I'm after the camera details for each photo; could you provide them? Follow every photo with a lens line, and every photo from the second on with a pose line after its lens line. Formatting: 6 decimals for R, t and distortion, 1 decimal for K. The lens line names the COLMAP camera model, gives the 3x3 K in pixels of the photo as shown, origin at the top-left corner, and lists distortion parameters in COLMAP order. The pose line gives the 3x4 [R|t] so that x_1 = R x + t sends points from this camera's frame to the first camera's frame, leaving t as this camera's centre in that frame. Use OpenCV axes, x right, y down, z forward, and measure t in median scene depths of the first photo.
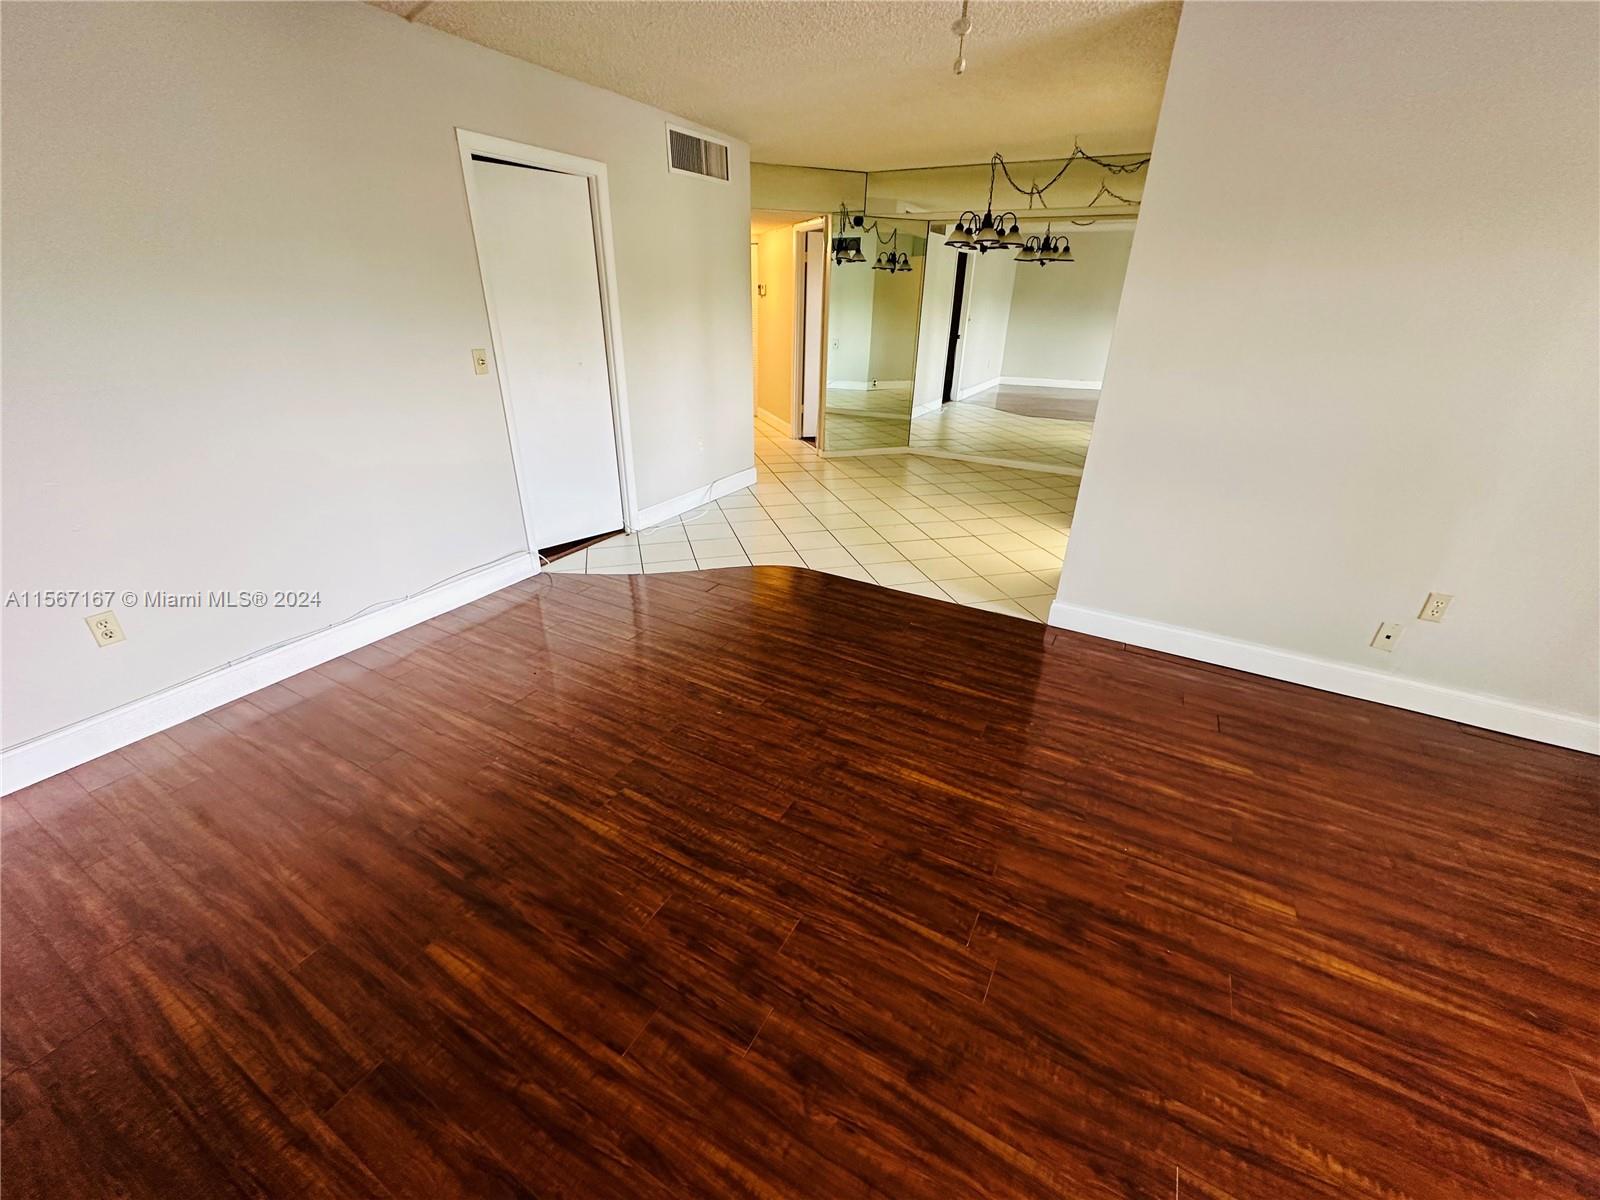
lens RADIAL K [[632.5, 0, 800.0], [0, 632.5, 600.0], [0, 0, 1]] dist [-0.003265, -0.000161]
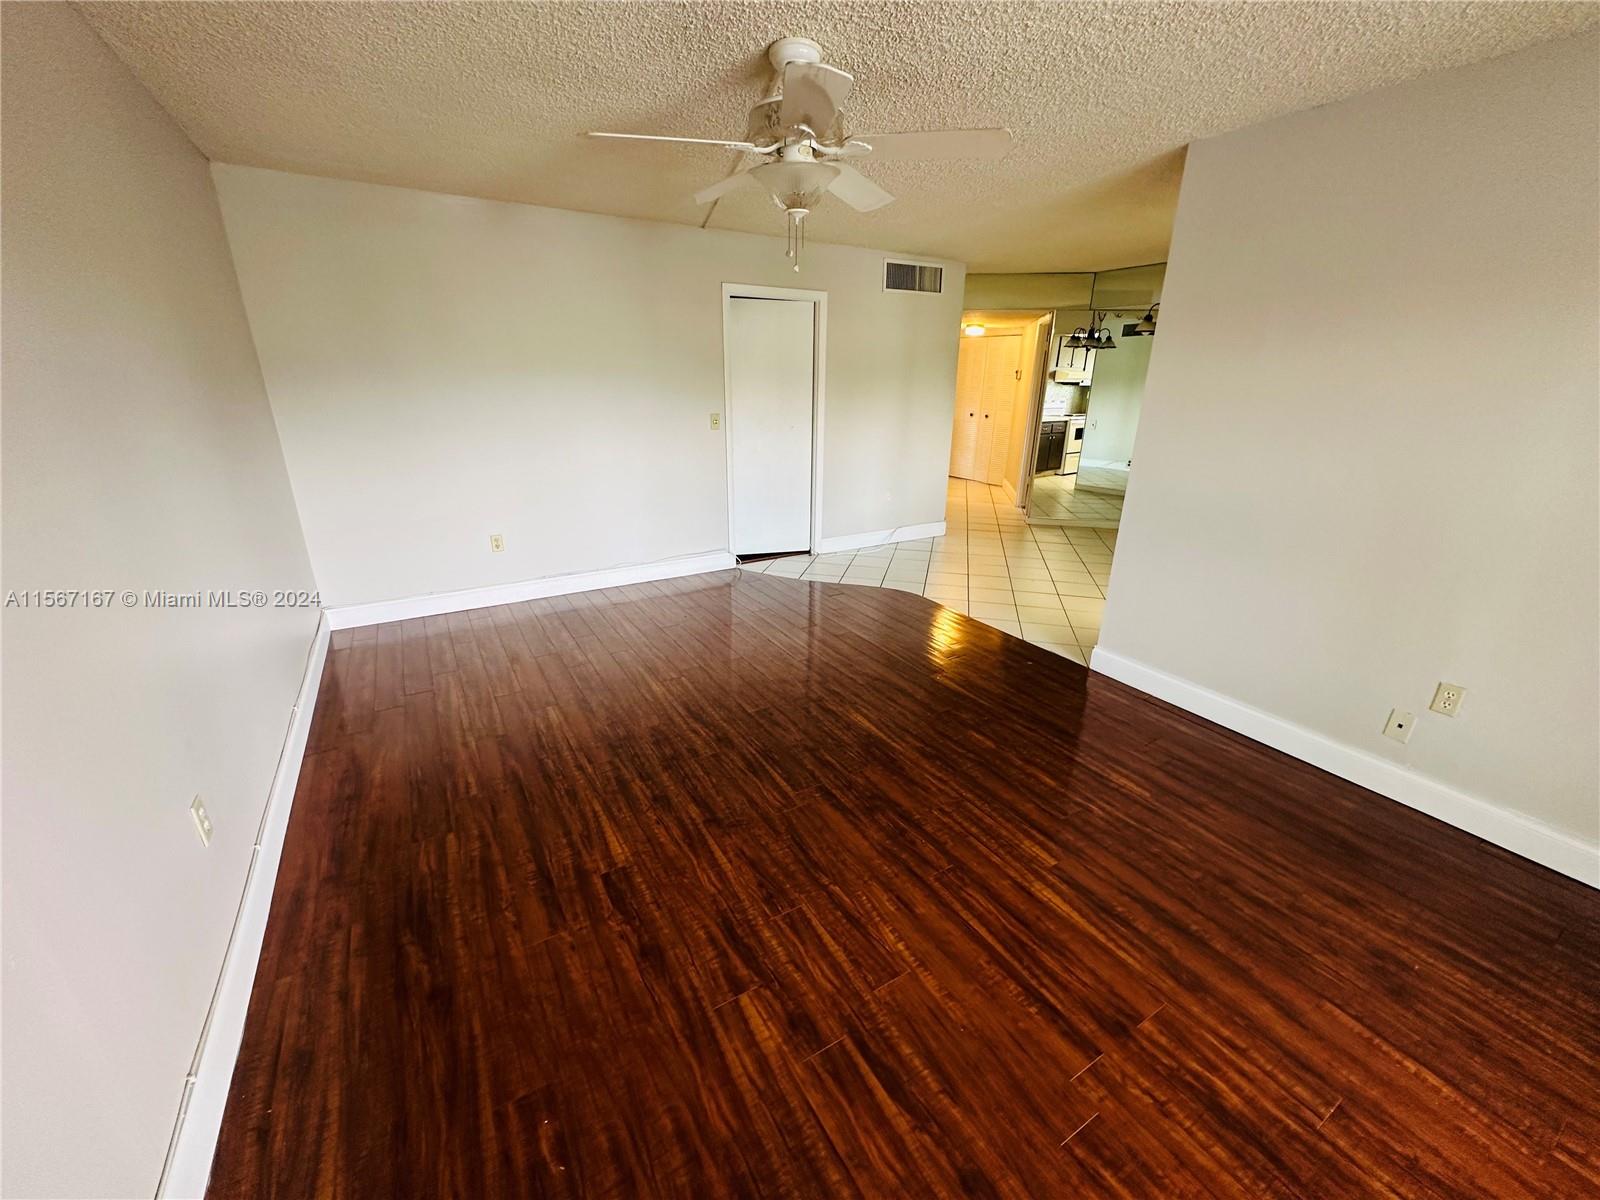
lens RADIAL K [[632.5, 0, 800.0], [0, 632.5, 600.0], [0, 0, 1]] dist [-0.003265, -0.000161]
pose [[0.869131, 0.158028, -0.468656, 0.614094], [-0.210856, 0.975543, -0.062090, 0.131709], [0.447382, 0.152783, 0.881196, -0.261276]]
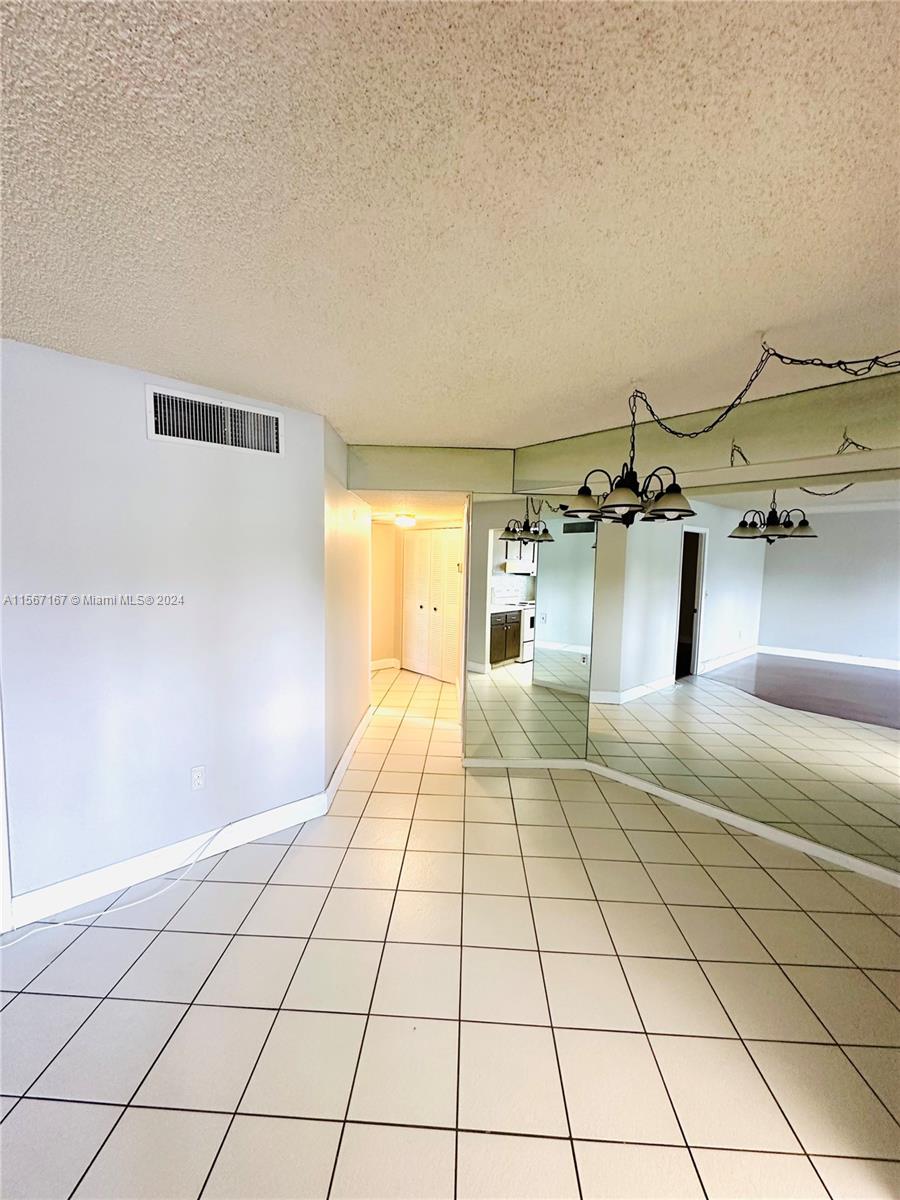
lens RADIAL K [[474.4, 0, 450.0], [0, 474.4, 600.0], [0, 0, 1]] dist [-0.003265, -0.000161]
pose [[0.949443, 0.026294, -0.312837, 0.539165], [-0.138878, 0.928859, -0.343416, -0.579809], [0.281551, 0.369500, 0.885550, 1.106148]]
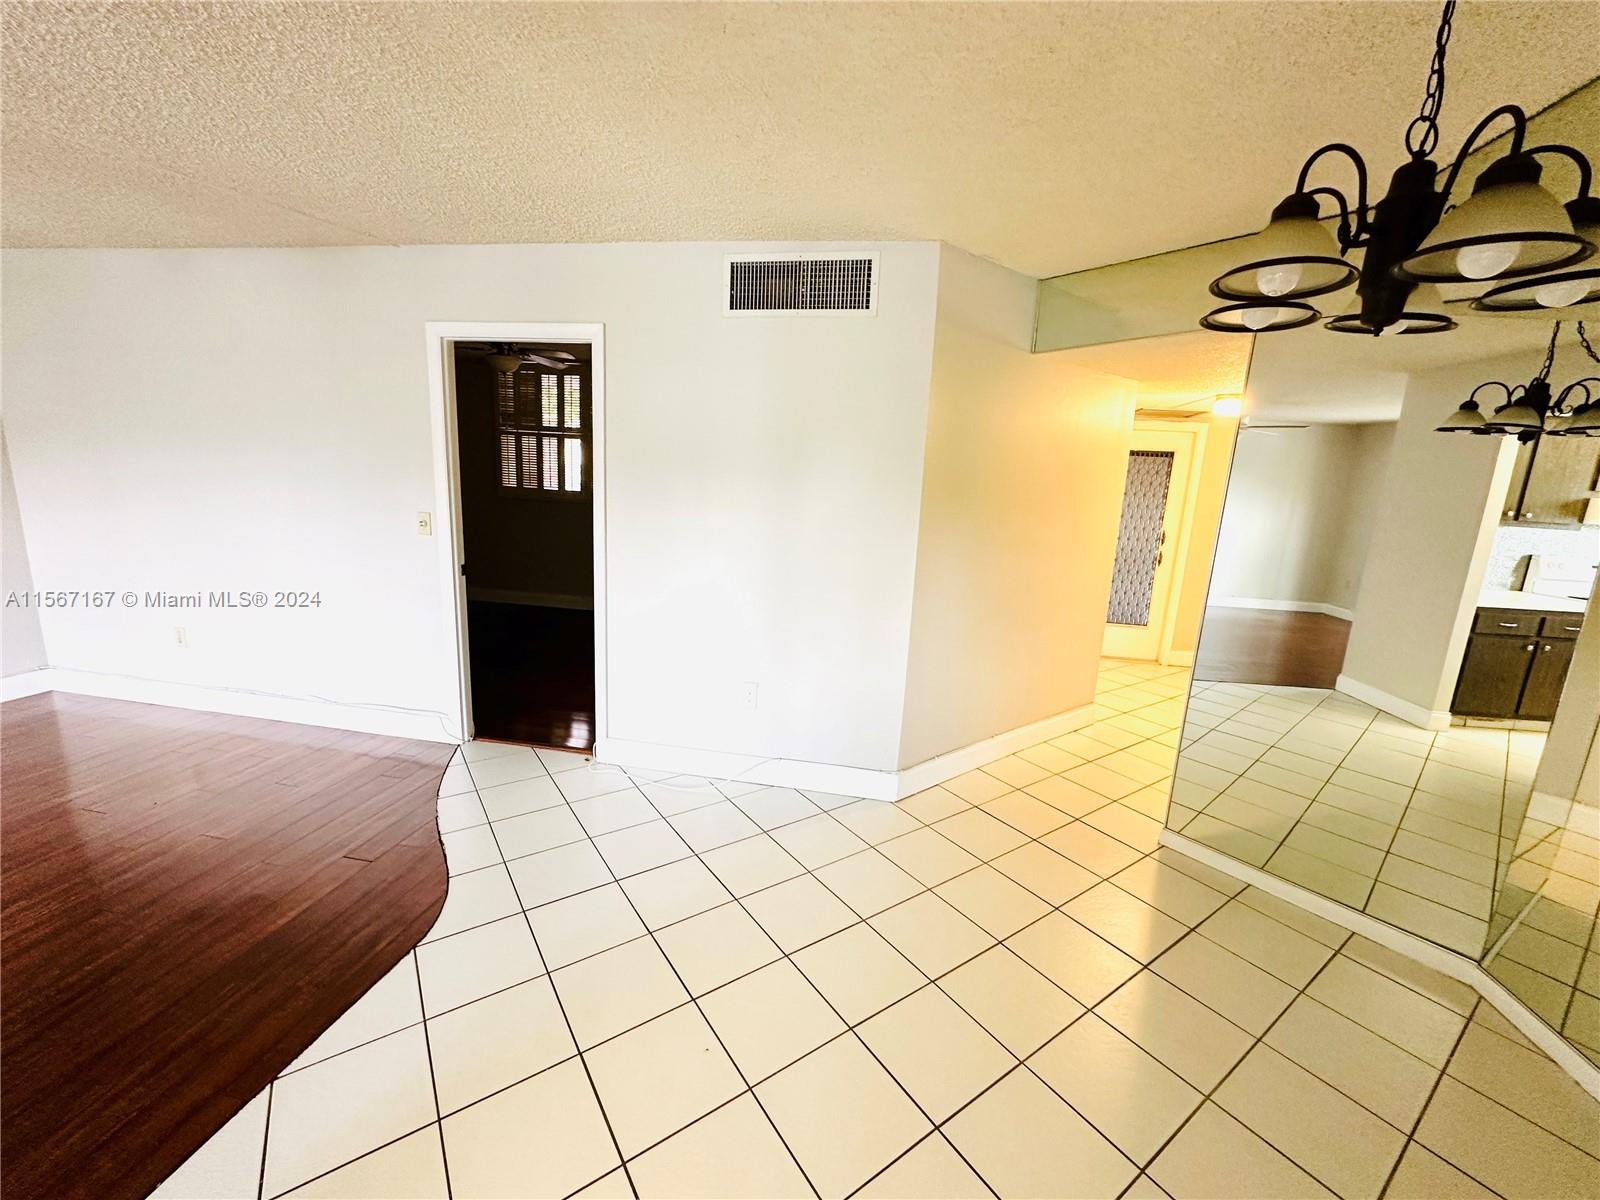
lens RADIAL K [[632.5, 0, 800.0], [0, 632.5, 600.0], [0, 0, 1]] dist [-0.003265, -0.000161]
pose [[0.334758, 0.185421, -0.923881, 0.885289], [-0.449201, 0.893278, 0.016516, -0.736872], [0.828345, 0.409480, 0.382323, 1.543133]]
